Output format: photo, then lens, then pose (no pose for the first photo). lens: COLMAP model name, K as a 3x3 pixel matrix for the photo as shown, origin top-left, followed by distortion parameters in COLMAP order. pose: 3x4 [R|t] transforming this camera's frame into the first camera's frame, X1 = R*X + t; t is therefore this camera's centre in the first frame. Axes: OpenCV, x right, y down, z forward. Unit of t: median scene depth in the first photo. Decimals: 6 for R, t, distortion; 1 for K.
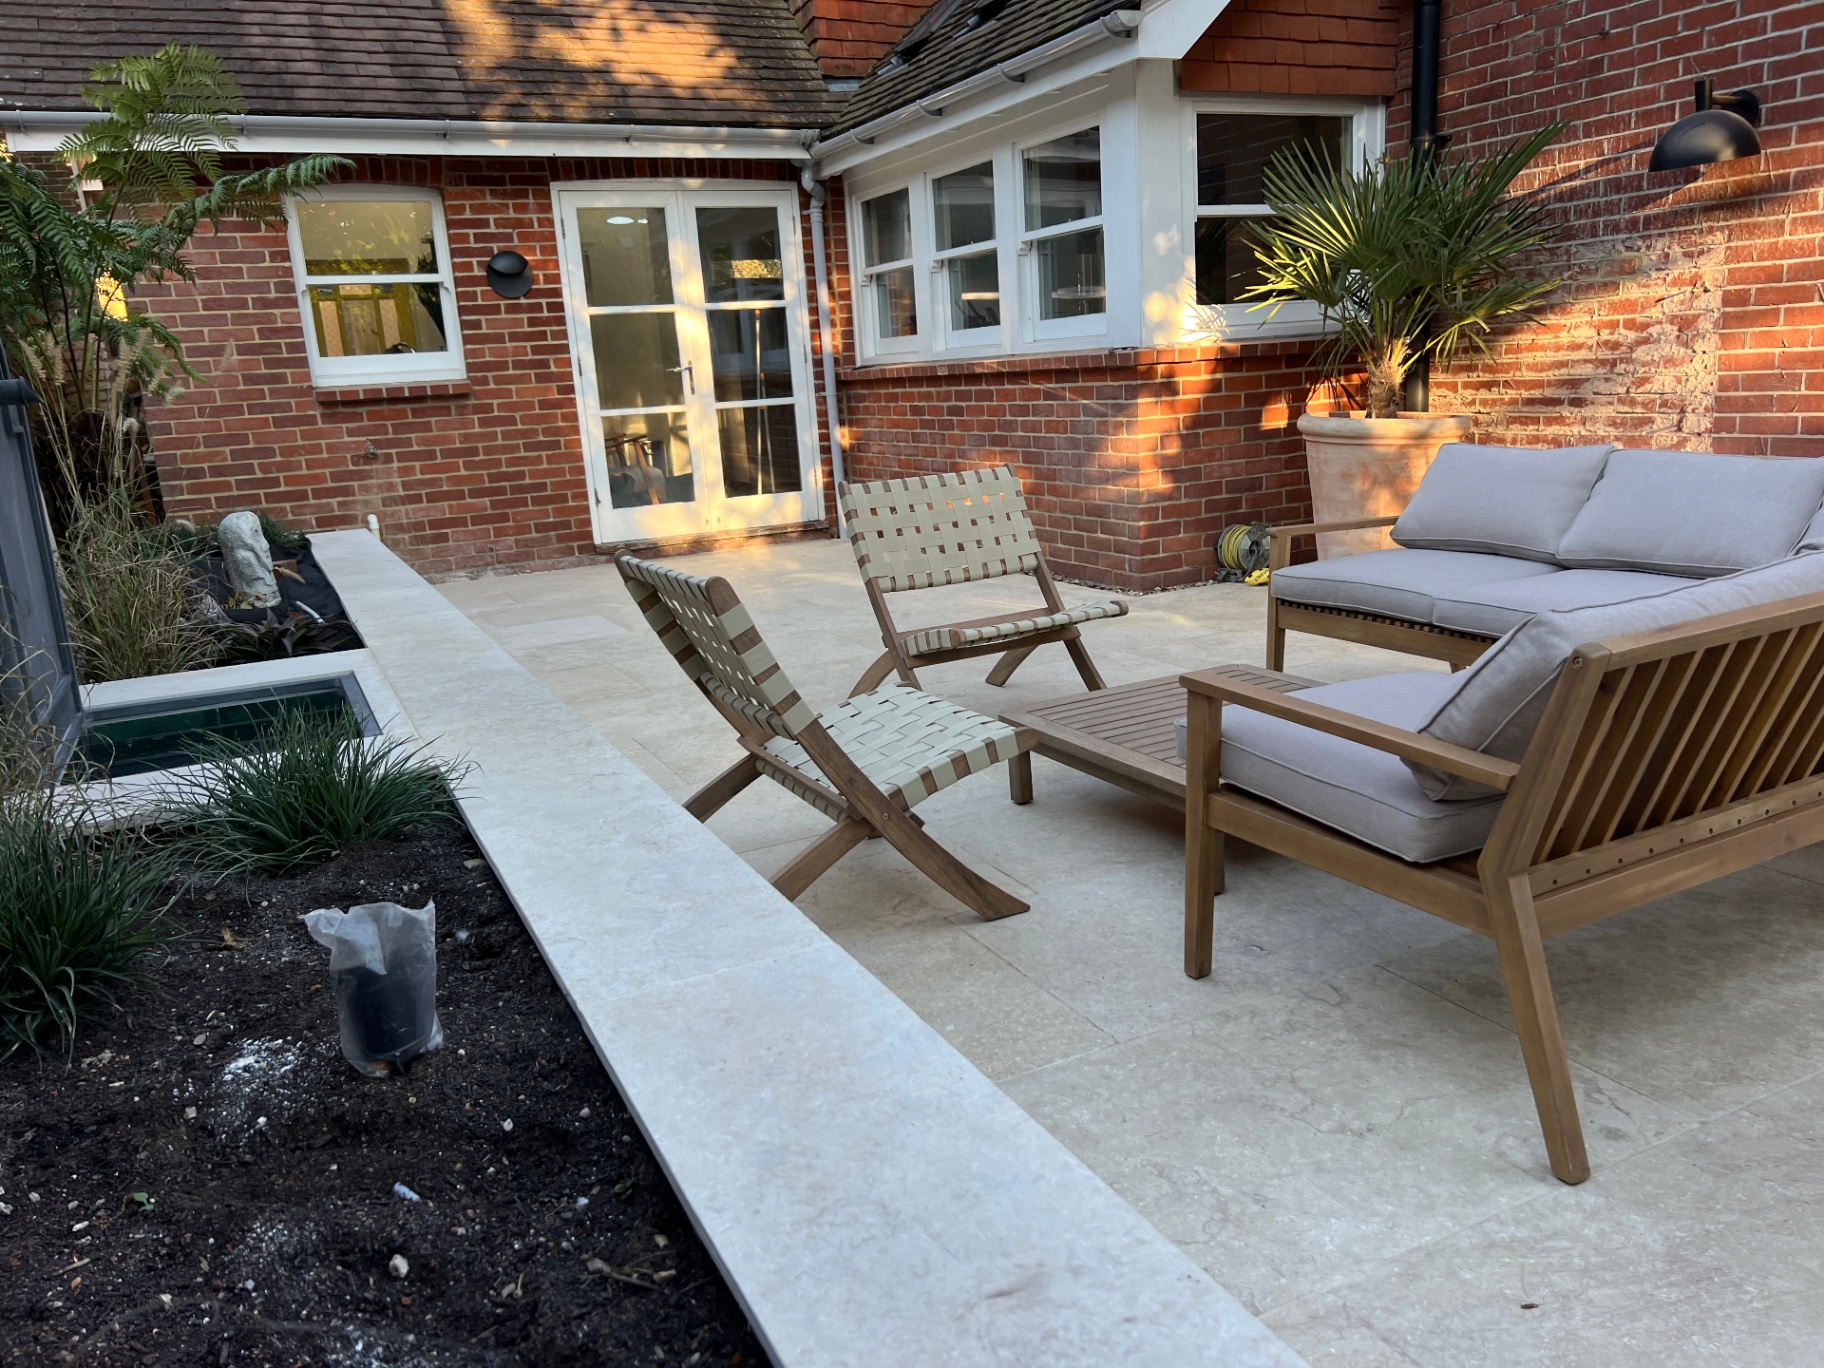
lens RADIAL K [[1388.2, 0, 928.7], [0, 1388.2, 699.9], [0, 0, 1]] dist [0.042473, -0.039722]
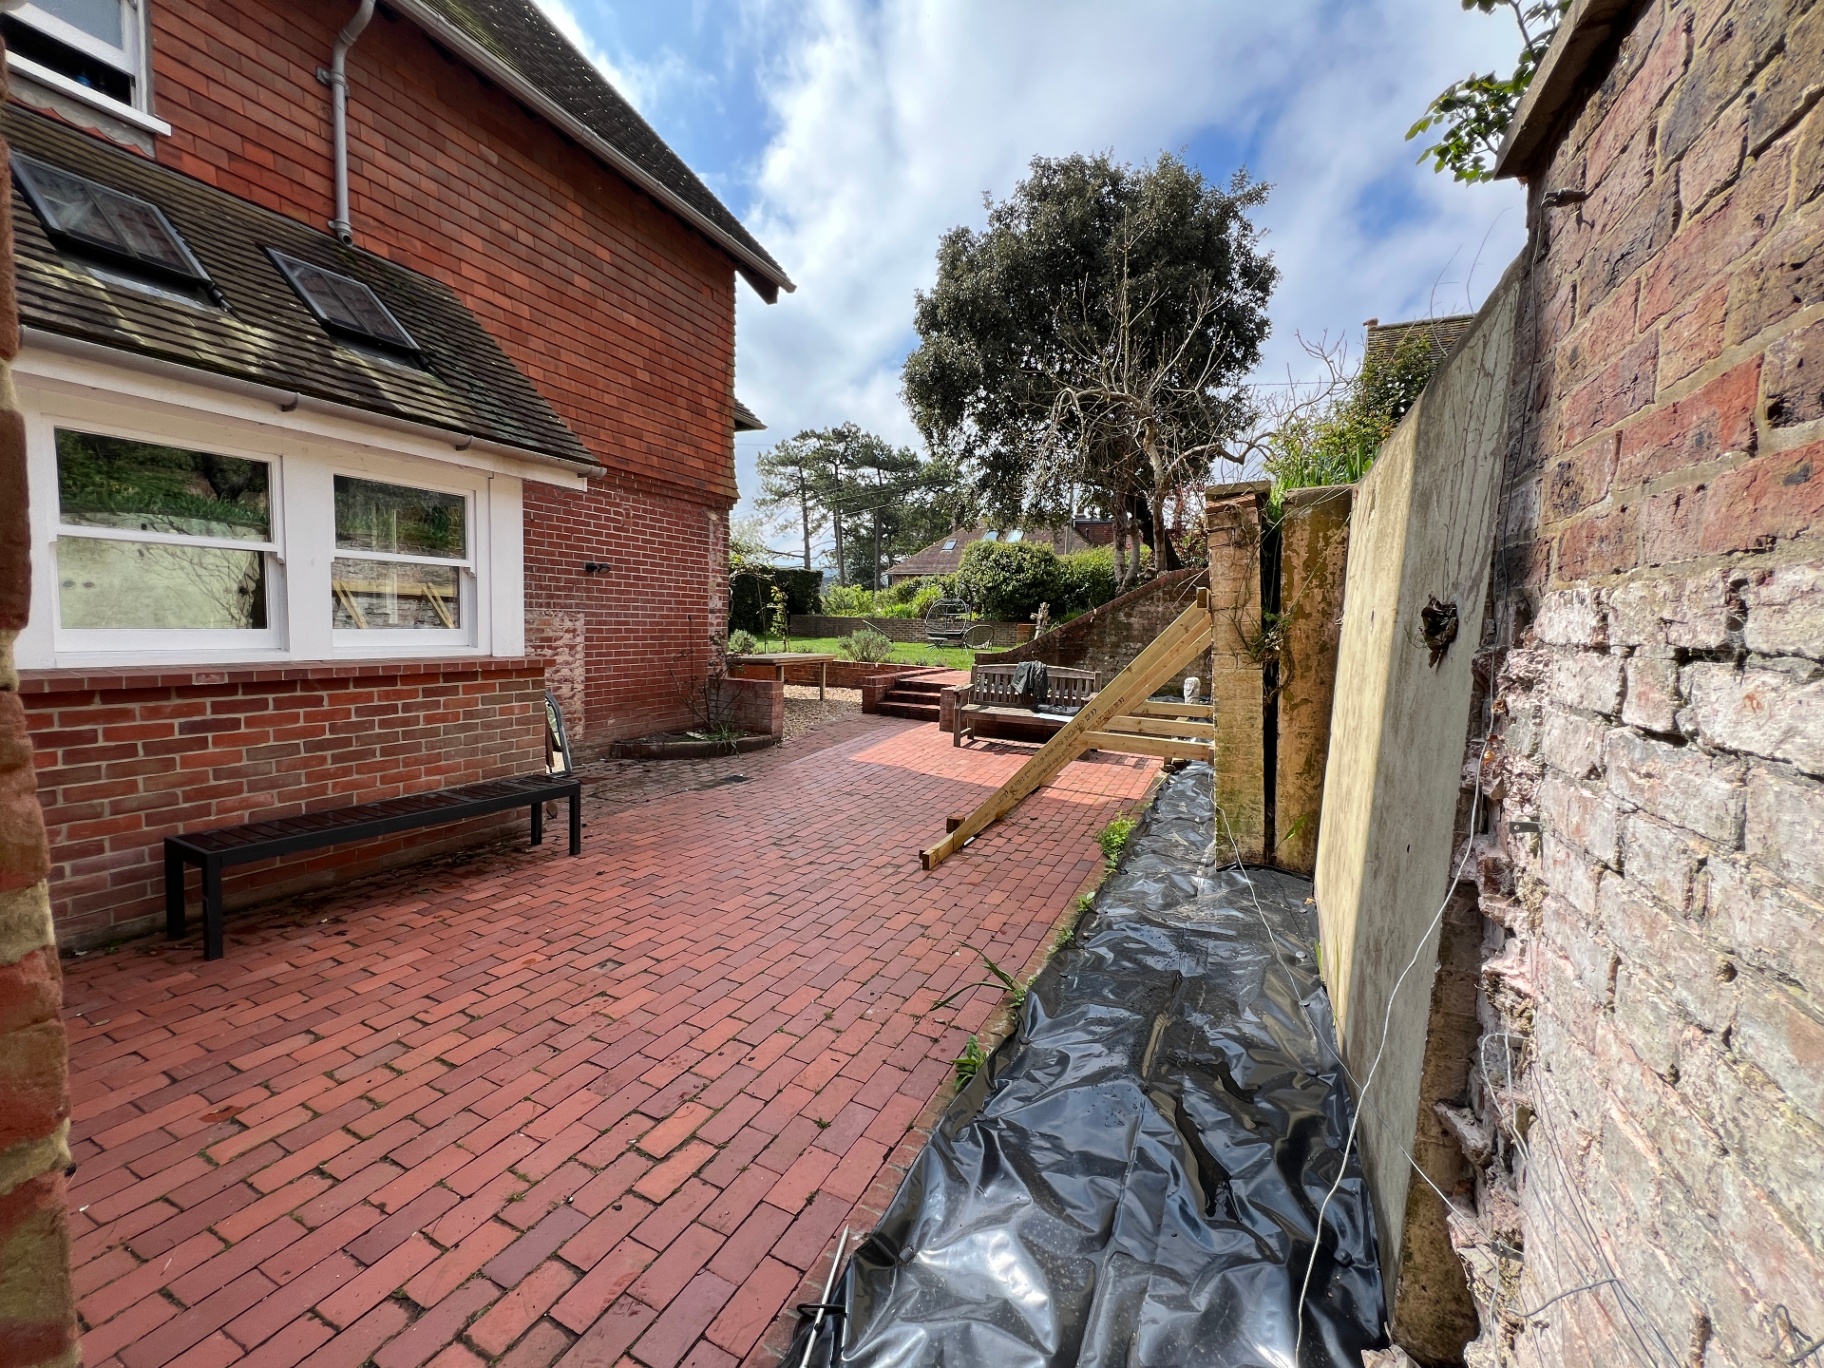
lens RADIAL K [[733.7, 0, 901.3], [0, 733.7, 691.5], [0, 0, 1]] dist [0.000156, -0.001049]
pose [[-0.607144, -0.037787, 0.793693, -0.566411], [0.189261, 0.963244, 0.190636, -0.228023], [-0.771723, 0.265958, -0.577676, 0.908673]]
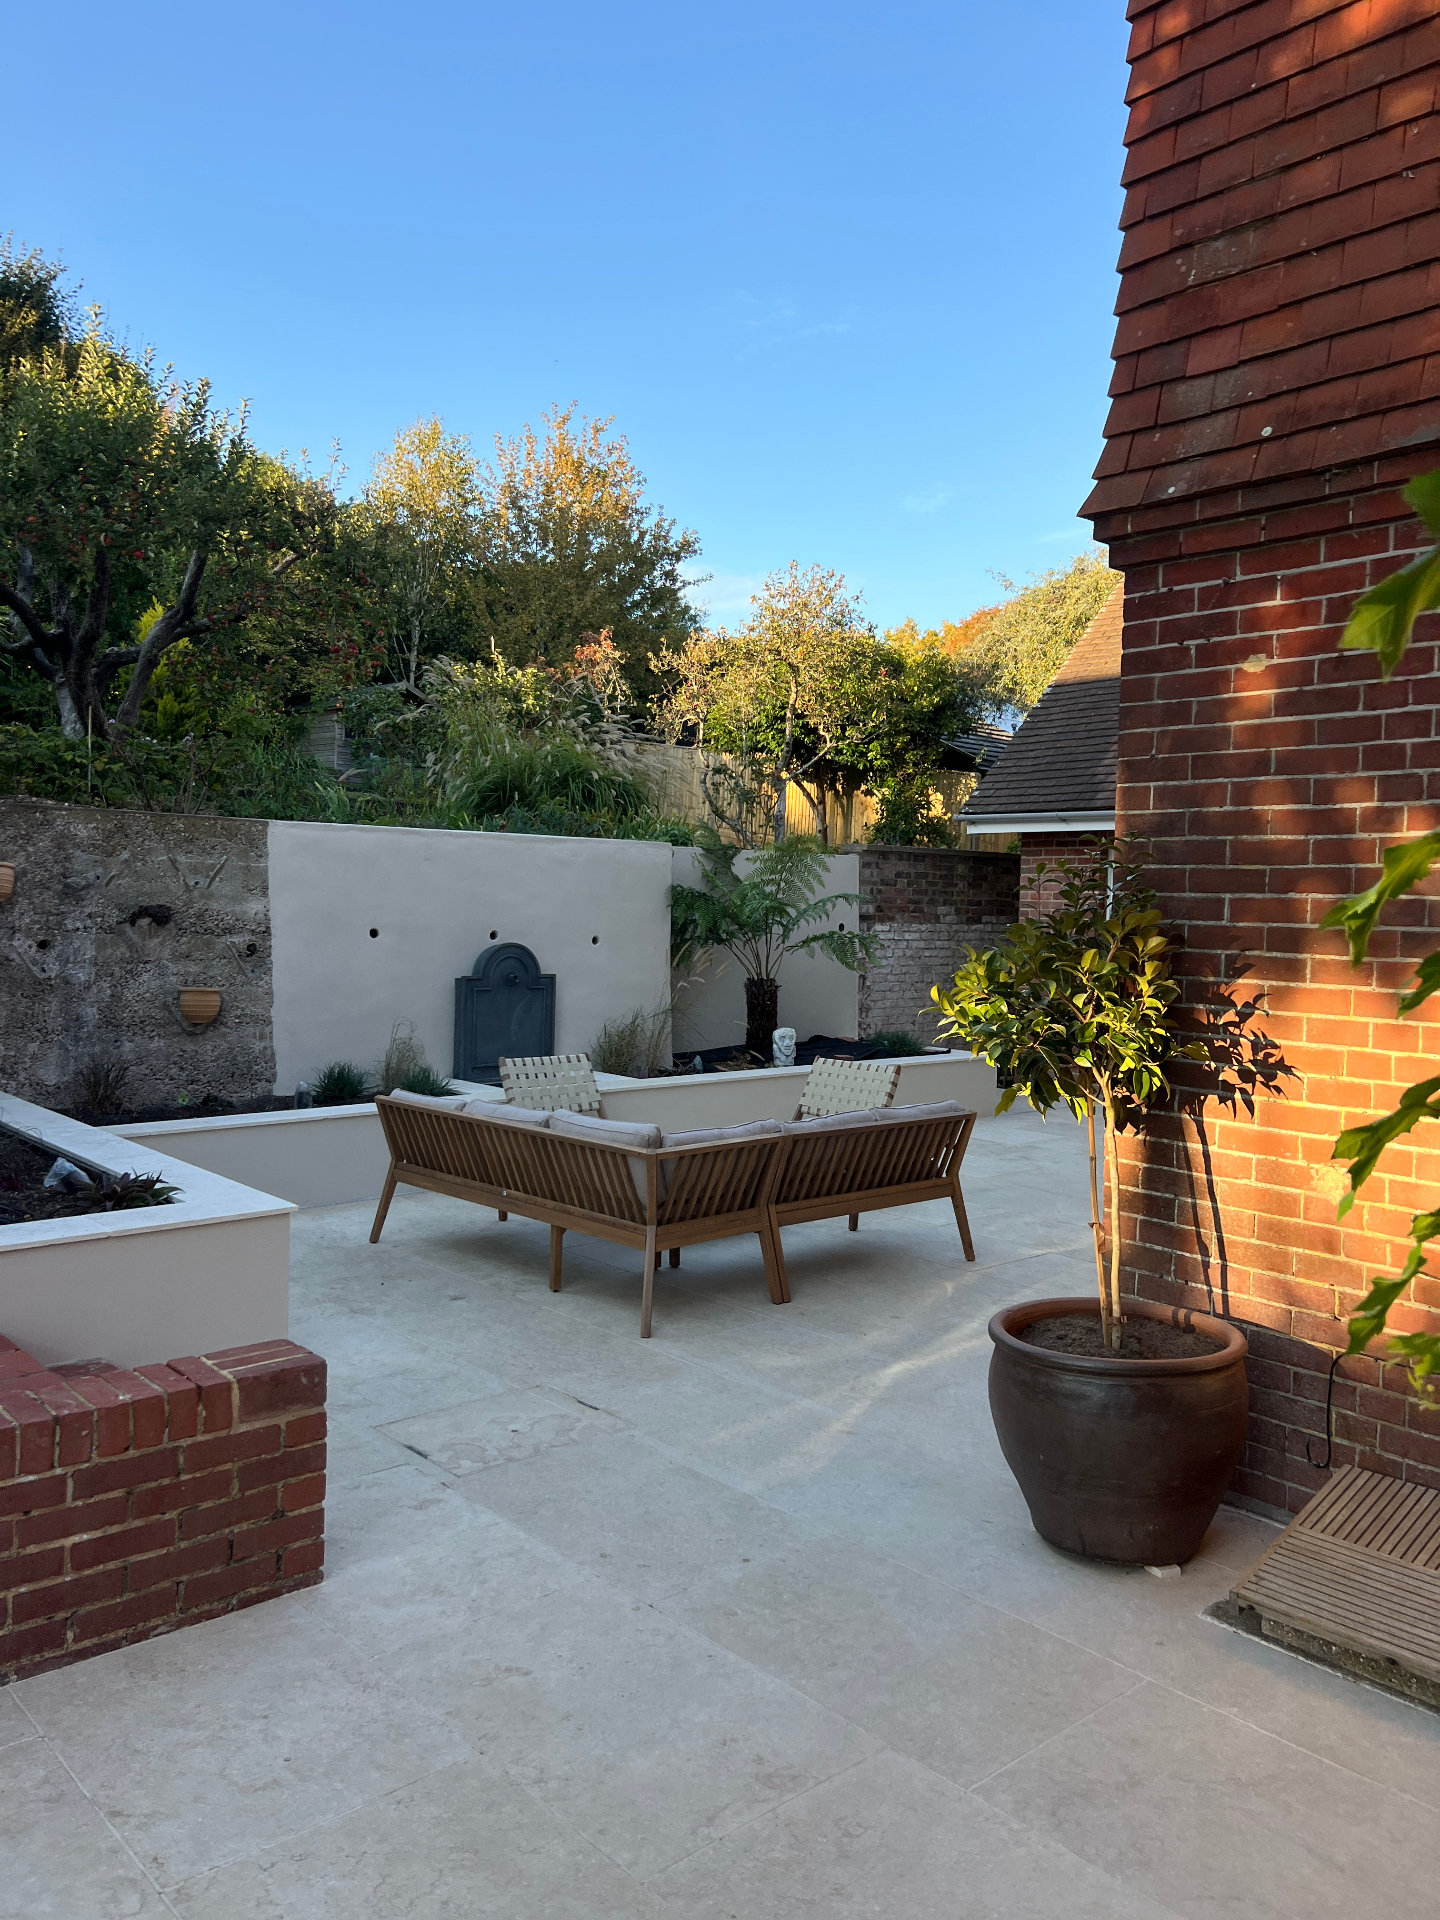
lens RADIAL K [[1461.2, 0, 681.9], [0, 1461.2, 970.7], [0, 0, 1]] dist [0.042473, -0.039722]
pose [[0.244267, 0.114604, -0.962912, 0.988245], [-0.262119, 0.963830, 0.048220, -0.171655], [0.933610, 0.240619, 0.265472, 0.129406]]
